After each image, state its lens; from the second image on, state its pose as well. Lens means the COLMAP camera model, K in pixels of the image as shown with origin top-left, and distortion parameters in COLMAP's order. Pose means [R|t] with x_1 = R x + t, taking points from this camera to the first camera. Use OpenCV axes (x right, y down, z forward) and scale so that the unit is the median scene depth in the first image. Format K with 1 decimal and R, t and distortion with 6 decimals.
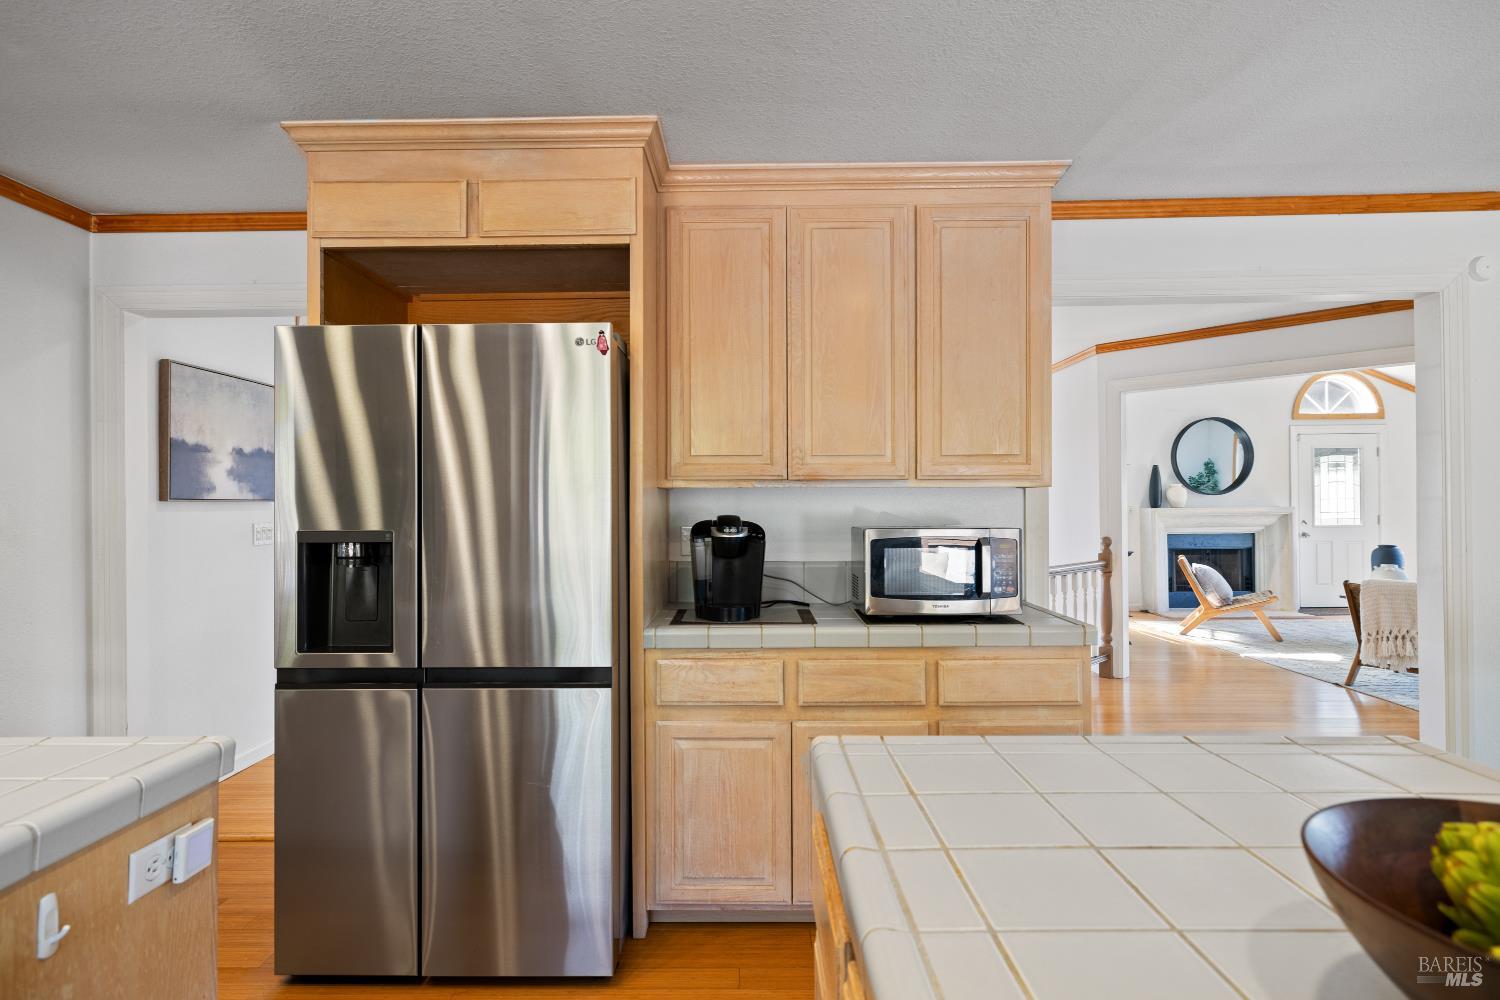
lens RADIAL K [[756.4, 0, 750.0], [0, 756.4, 500.0], [0, 0, 1]] dist [-0.021880, 0.000031]
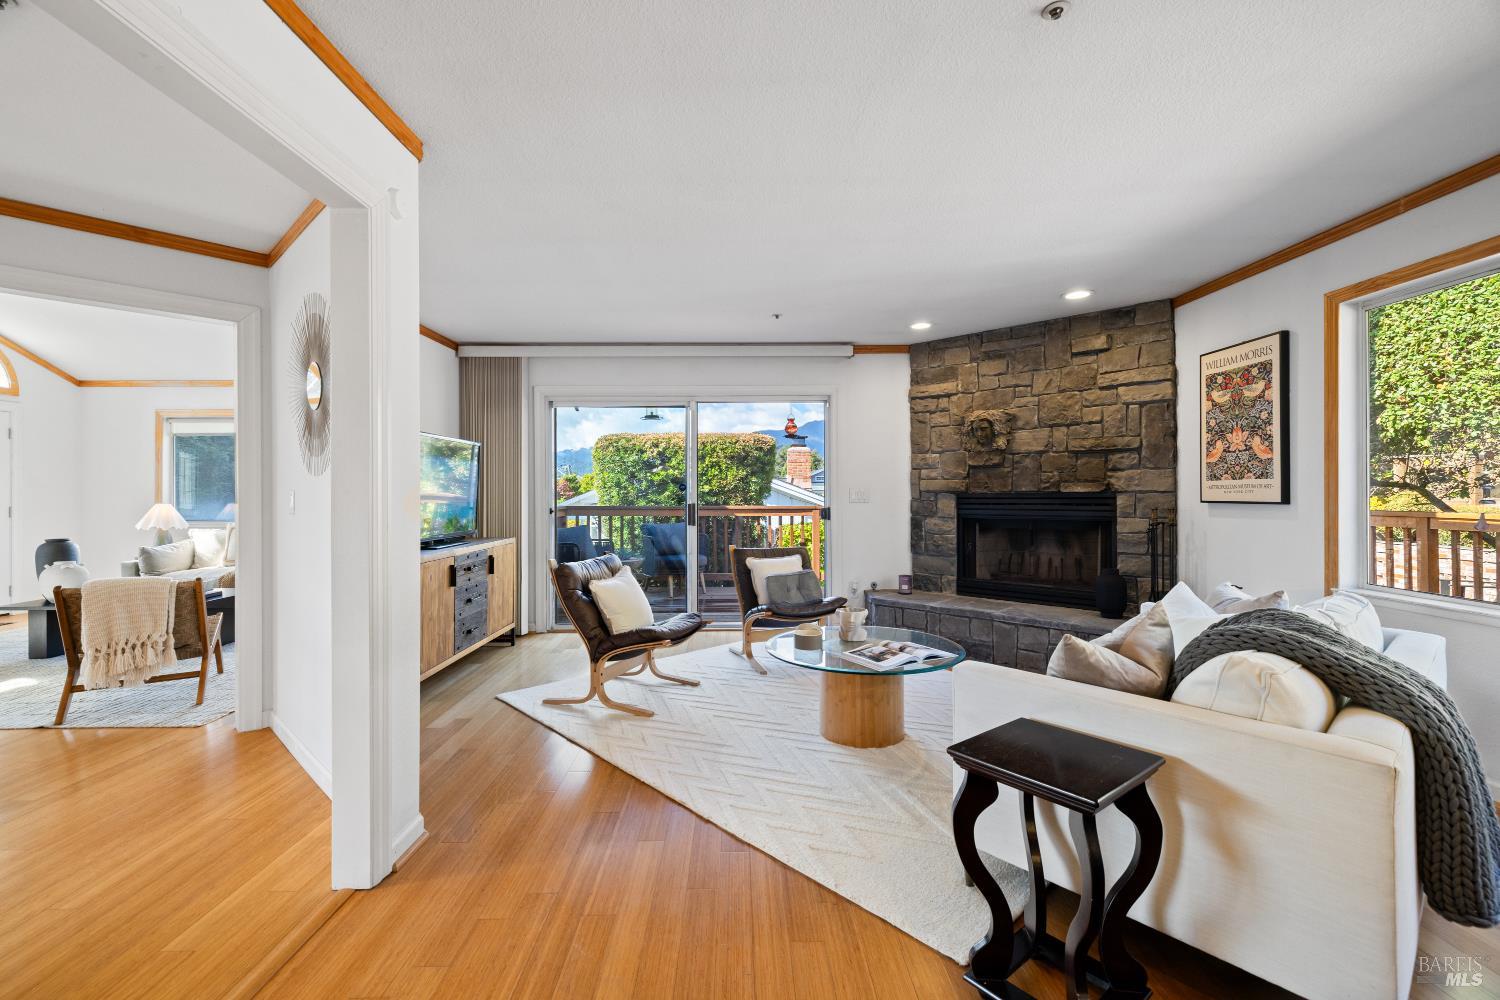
lens RADIAL K [[659.2, 0, 752.7], [0, 659.2, 491.1], [0, 0, 1]] dist [0.000511, 0.000005]
pose [[-0.030478, 0.010113, 0.999484, 0.111736], [-0.000296, 0.999949, -0.010126, 0.018647], [-0.999535, -0.000604, -0.030473, 0.329146]]
